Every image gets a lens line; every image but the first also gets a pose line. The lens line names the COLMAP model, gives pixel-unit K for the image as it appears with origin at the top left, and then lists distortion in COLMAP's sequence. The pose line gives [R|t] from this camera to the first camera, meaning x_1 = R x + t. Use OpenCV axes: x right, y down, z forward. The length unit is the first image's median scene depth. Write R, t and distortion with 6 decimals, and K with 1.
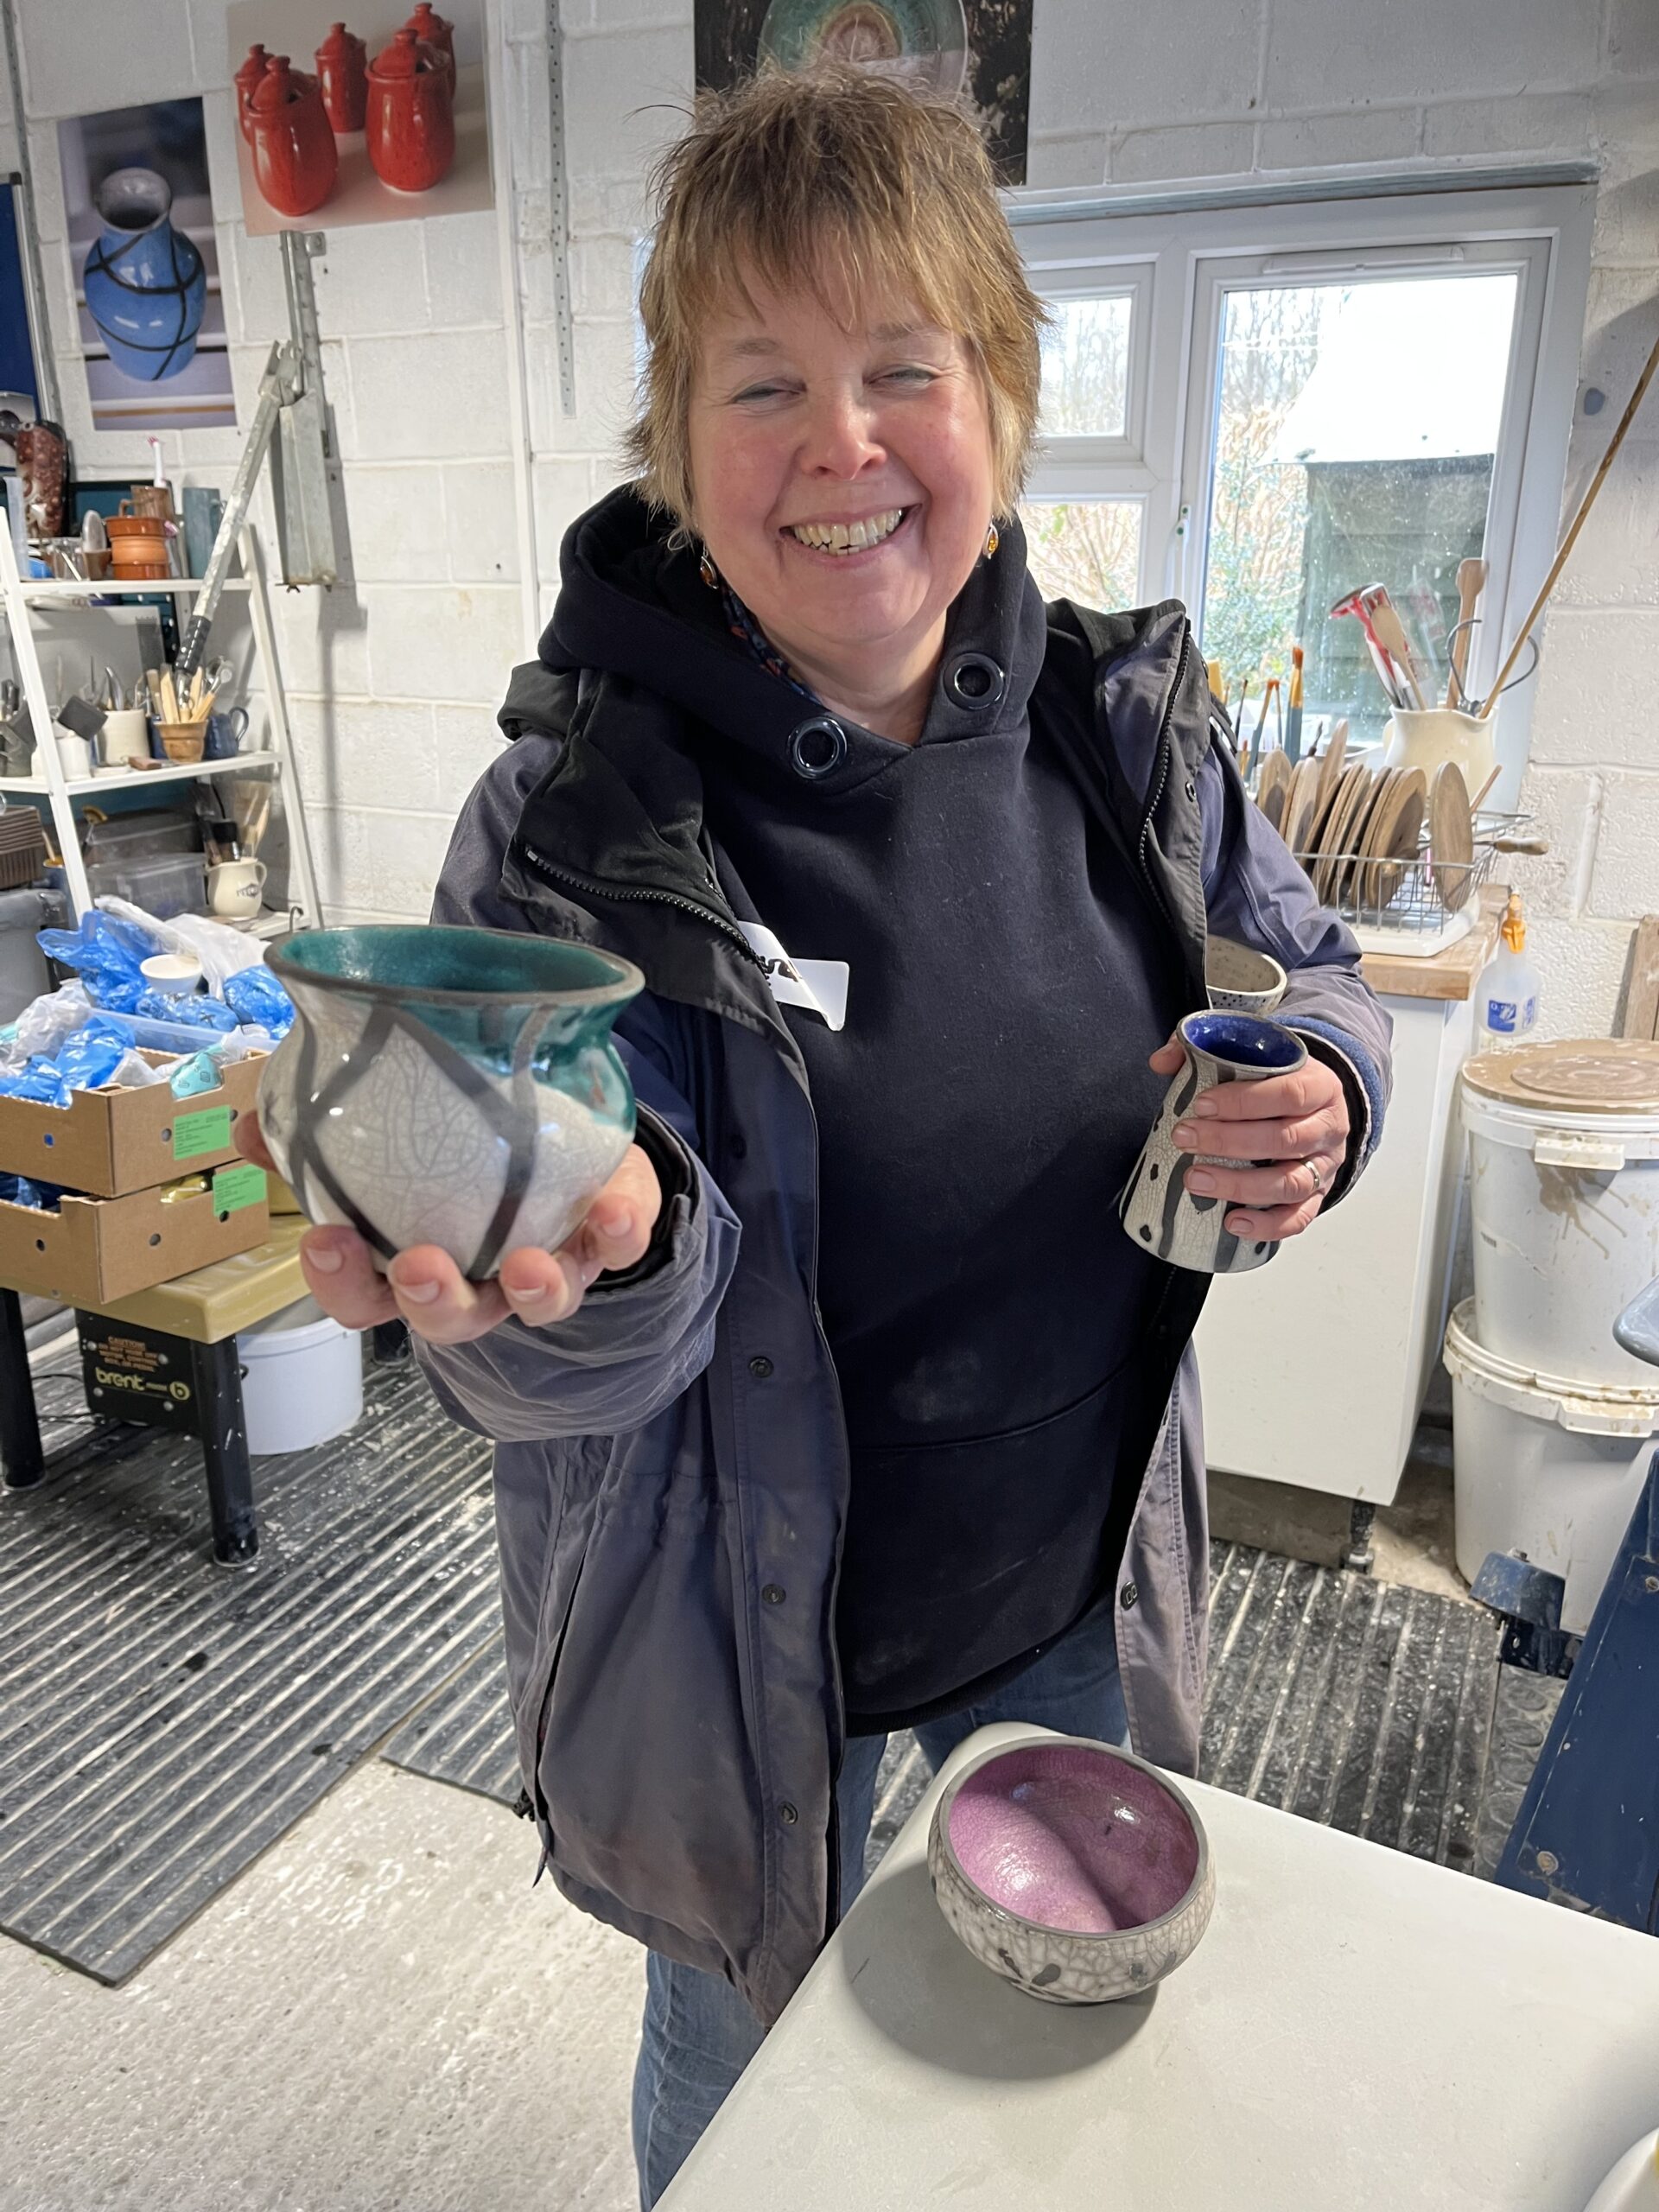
lens RADIAL K [[1670.8, 0, 832.2], [0, 1670.8, 1083.7], [0, 0, 1]] dist [0.066619, -0.089016]
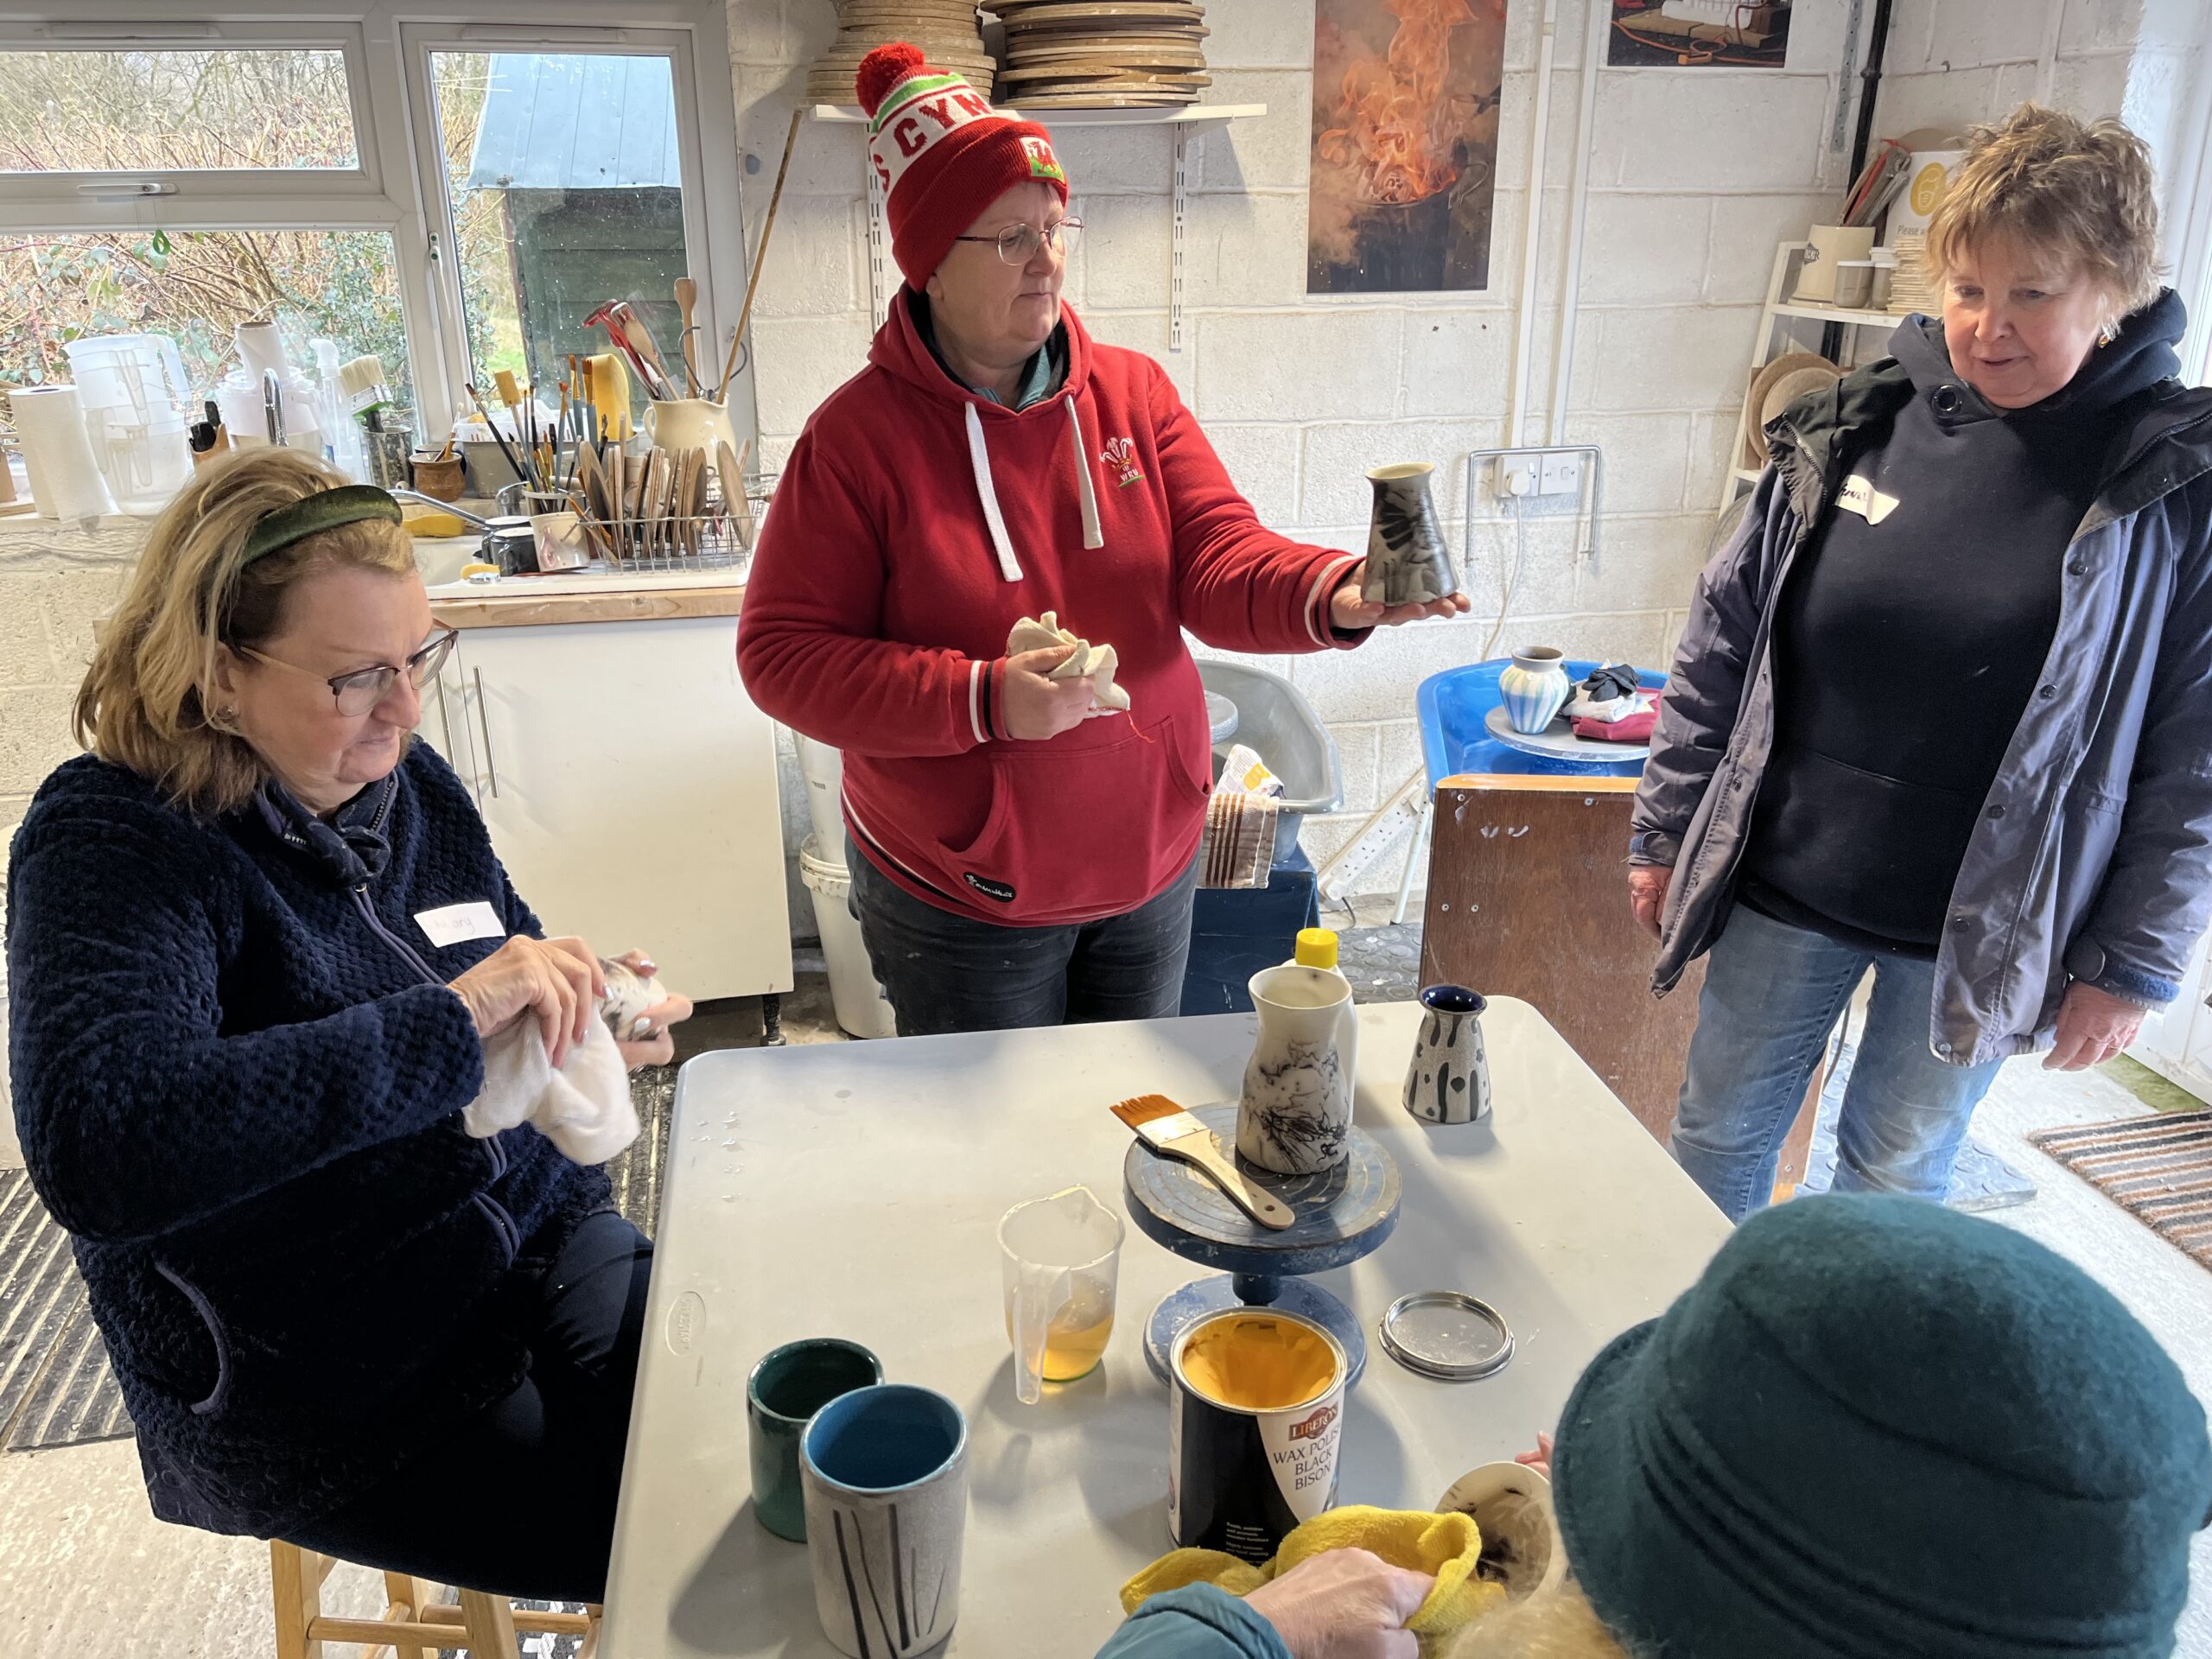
lens RADIAL K [[1670.8, 0, 1110.2], [0, 1670.8, 838.6], [0, 0, 1]] dist [0.066619, -0.089016]
pose [[0.793755, -0.217102, 0.568172, -0.191903], [0.188489, 0.975942, 0.109588, 0.027116], [-0.578294, 0.020108, 0.815580, -0.236503]]
